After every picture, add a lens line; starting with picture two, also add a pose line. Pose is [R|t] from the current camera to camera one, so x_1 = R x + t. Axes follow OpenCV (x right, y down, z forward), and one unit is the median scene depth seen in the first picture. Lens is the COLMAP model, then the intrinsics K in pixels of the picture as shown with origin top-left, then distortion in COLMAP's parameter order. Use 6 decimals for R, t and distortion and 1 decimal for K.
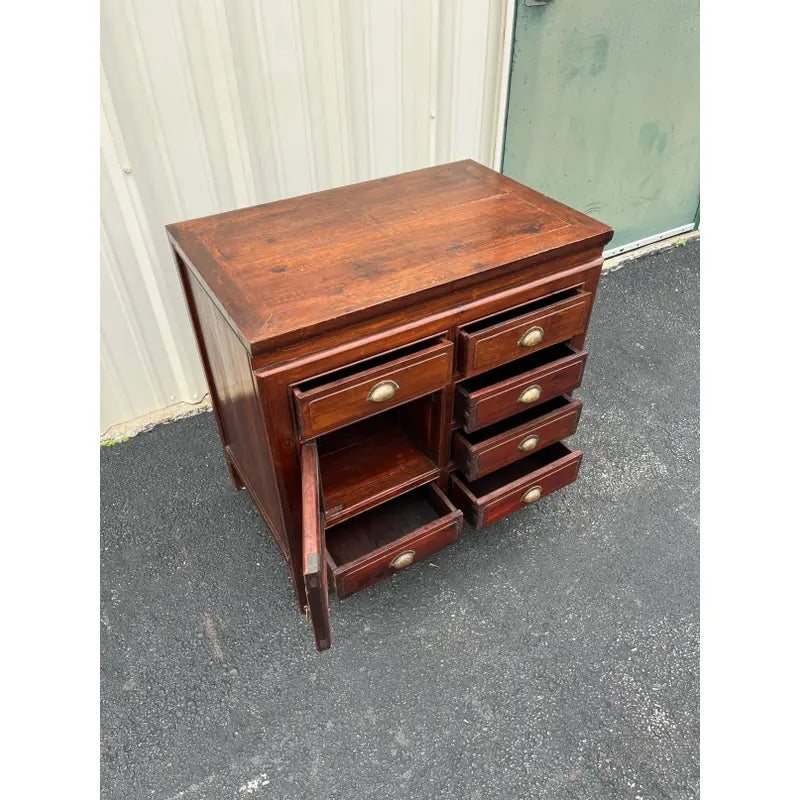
lens RADIAL K [[610.9, 0, 393.1], [0, 610.9, 399.0], [0, 0, 1]] dist [0.029091, -0.007490]
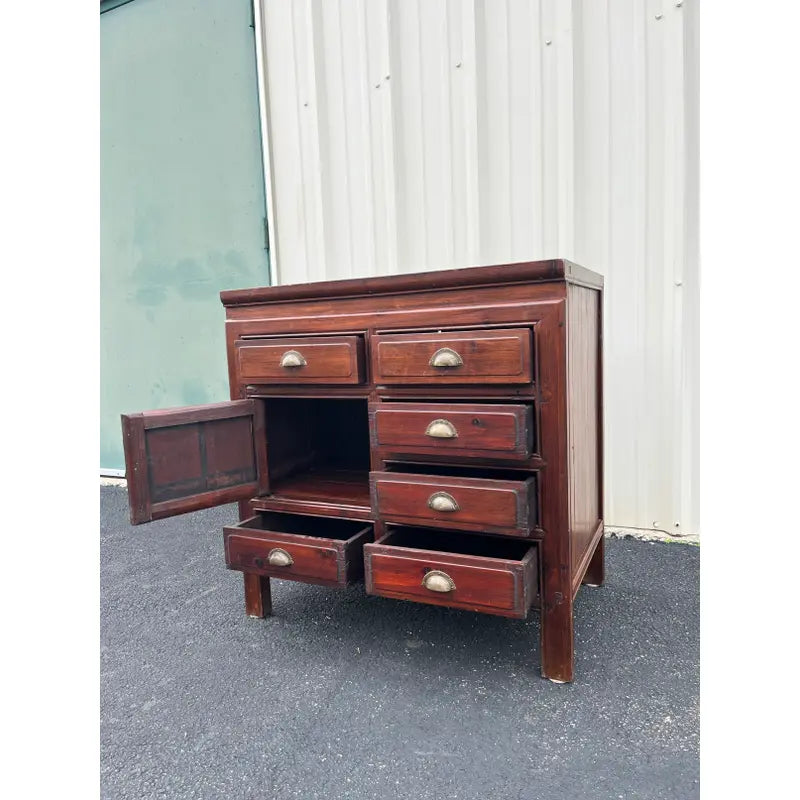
lens RADIAL K [[605.1, 0, 393.0], [0, 605.1, 398.4], [0, 0, 1]] dist [0.072399, -0.096067]
pose [[0.543094, 0.075181, -0.836299, 0.896303], [-0.504788, 0.825143, -0.253632, 0.205159], [0.670998, 0.559900, 0.486080, 0.506092]]
